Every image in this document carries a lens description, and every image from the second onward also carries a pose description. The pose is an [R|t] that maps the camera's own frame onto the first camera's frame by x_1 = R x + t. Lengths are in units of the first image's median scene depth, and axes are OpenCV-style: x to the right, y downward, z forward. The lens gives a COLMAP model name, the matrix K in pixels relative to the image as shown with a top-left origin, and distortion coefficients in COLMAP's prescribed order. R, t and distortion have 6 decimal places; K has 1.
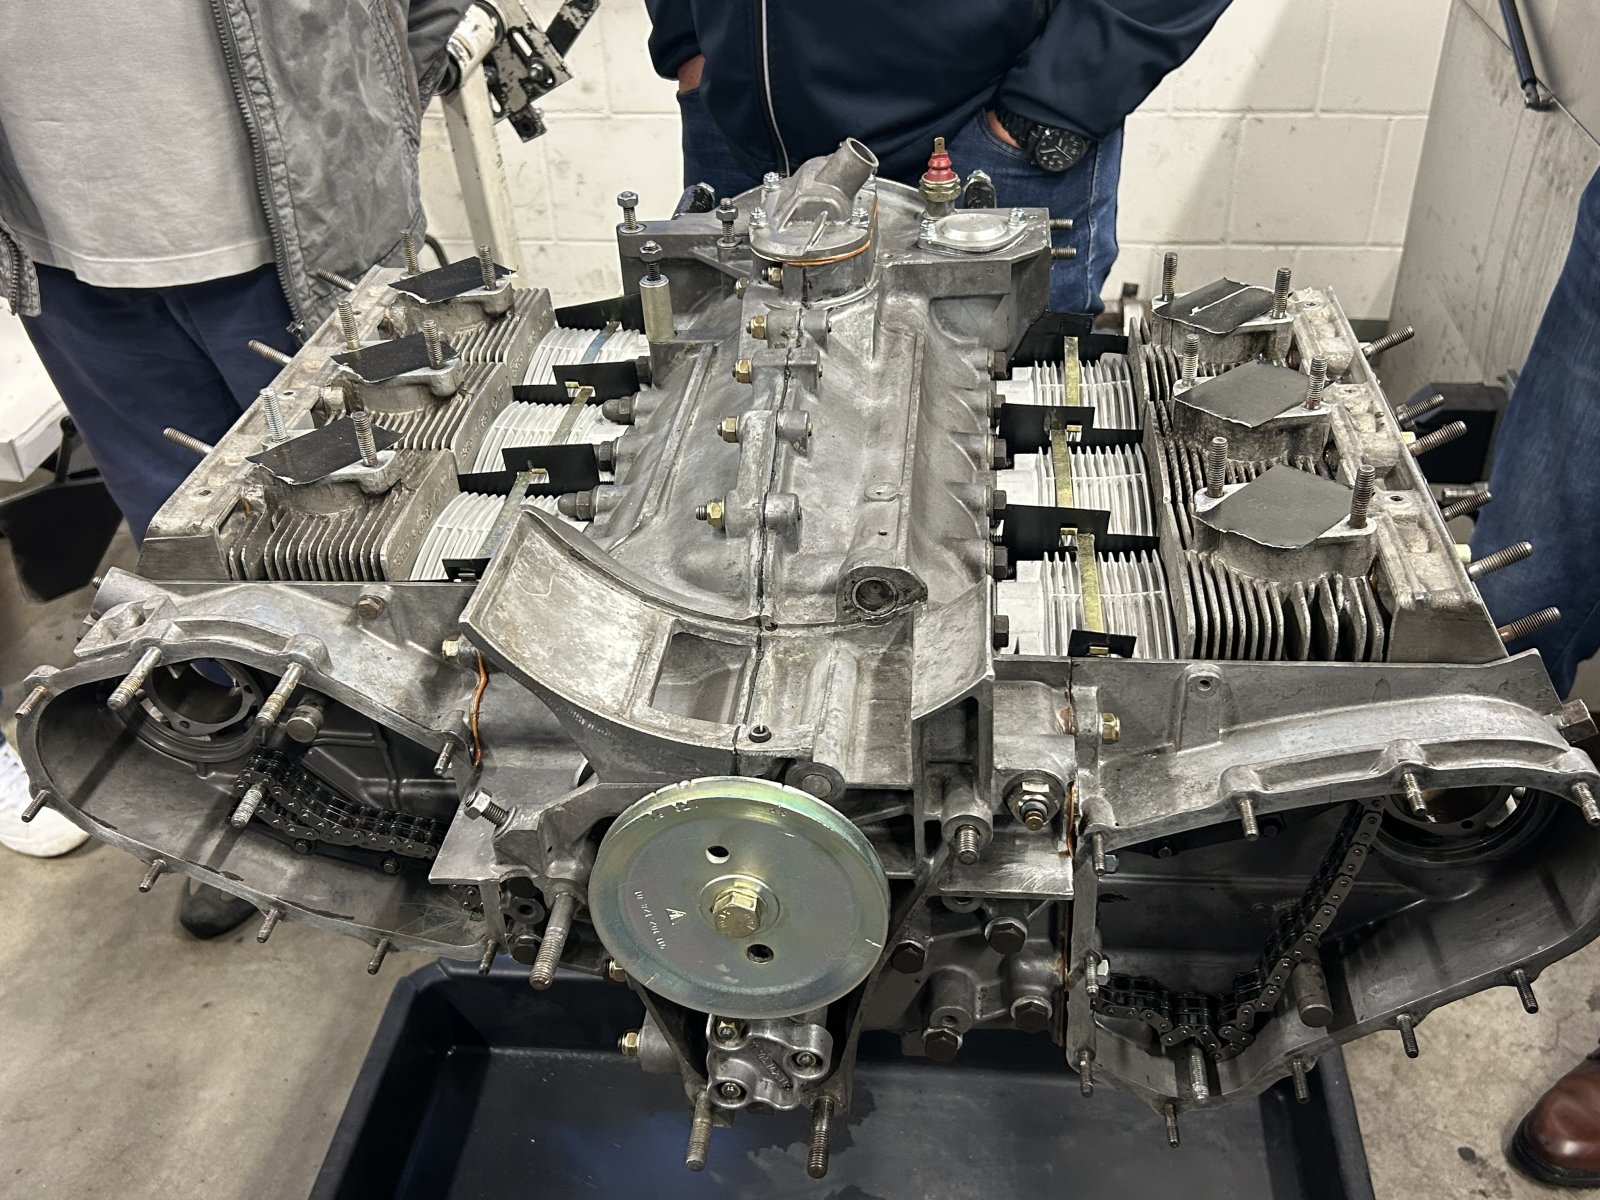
lens RADIAL K [[1616.0, 0, 835.4], [0, 1616.0, 594.7], [0, 0, 1]] dist [0.180004, -0.542203]
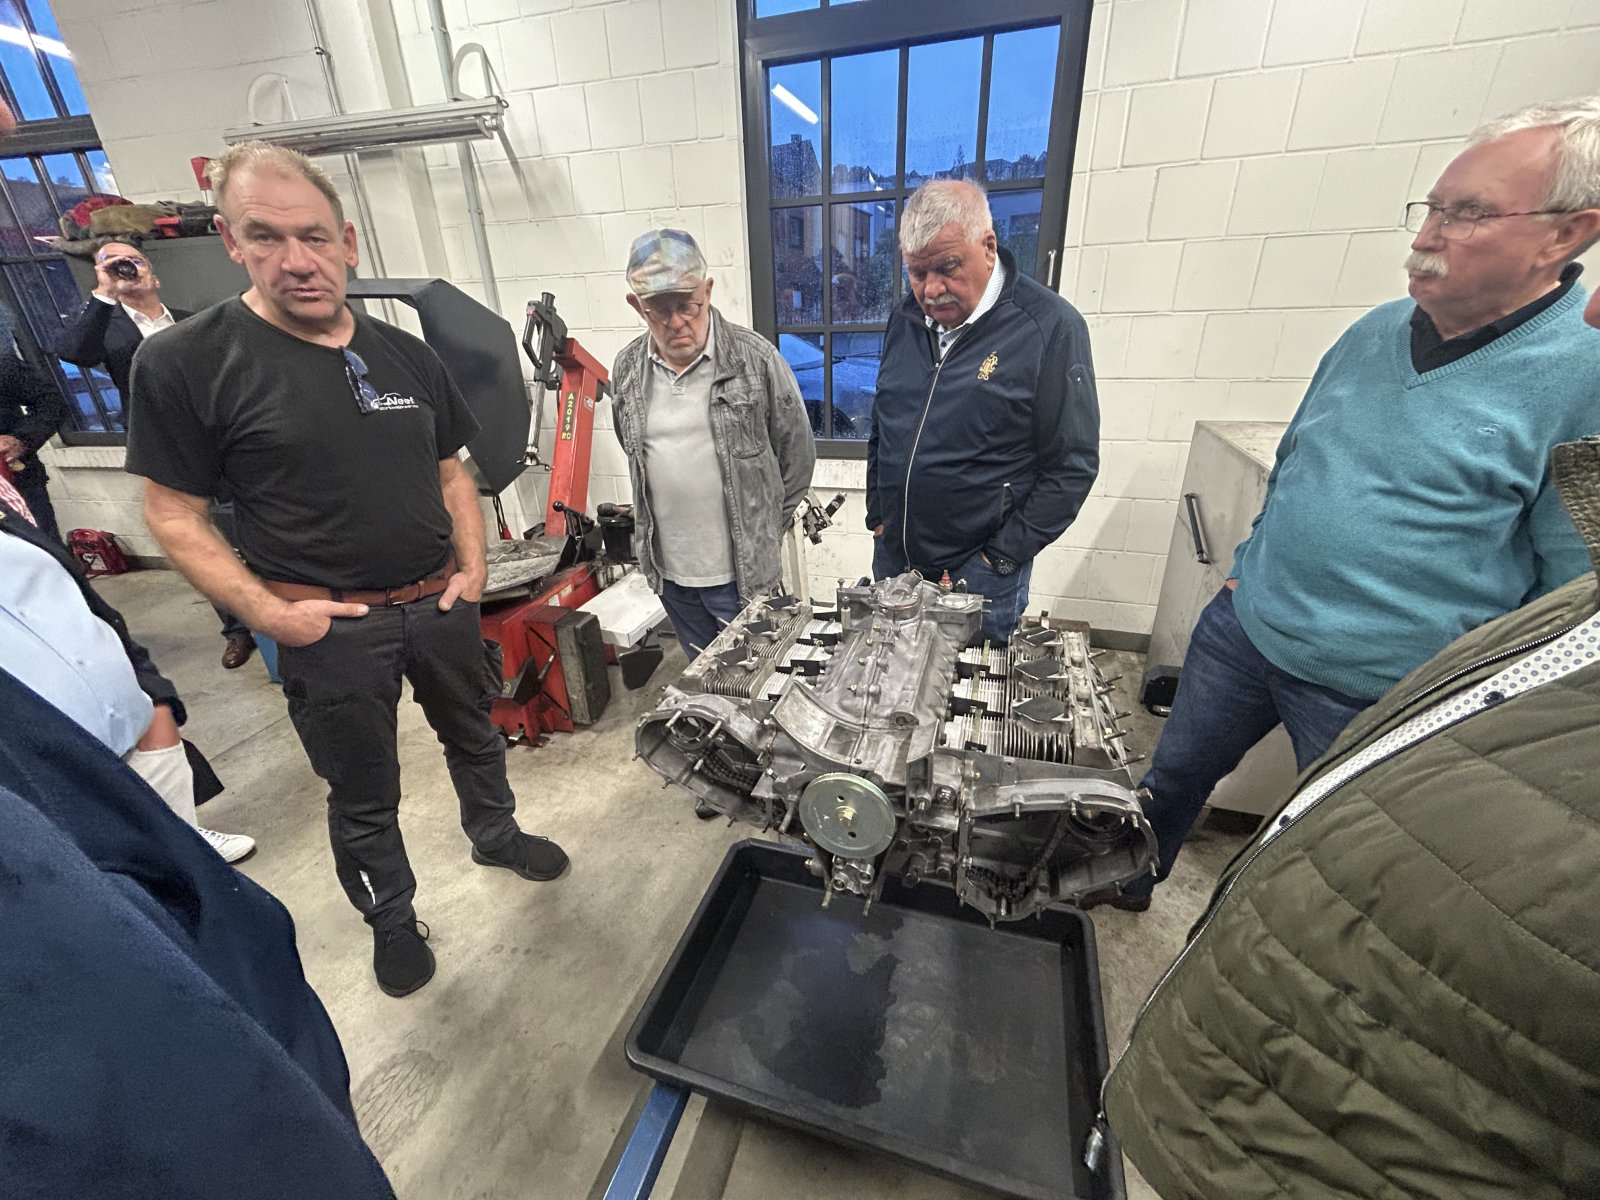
lens RADIAL K [[650.8, 0, 800.0], [0, 650.8, 600.0], [0, 0, 1]] dist [0.001736, -0.000004]
pose [[0.976840, 0.084306, -0.196664, 0.052737], [-0.117400, 0.979582, -0.163206, -0.000722], [0.178889, 0.182515, 0.966792, -0.238523]]
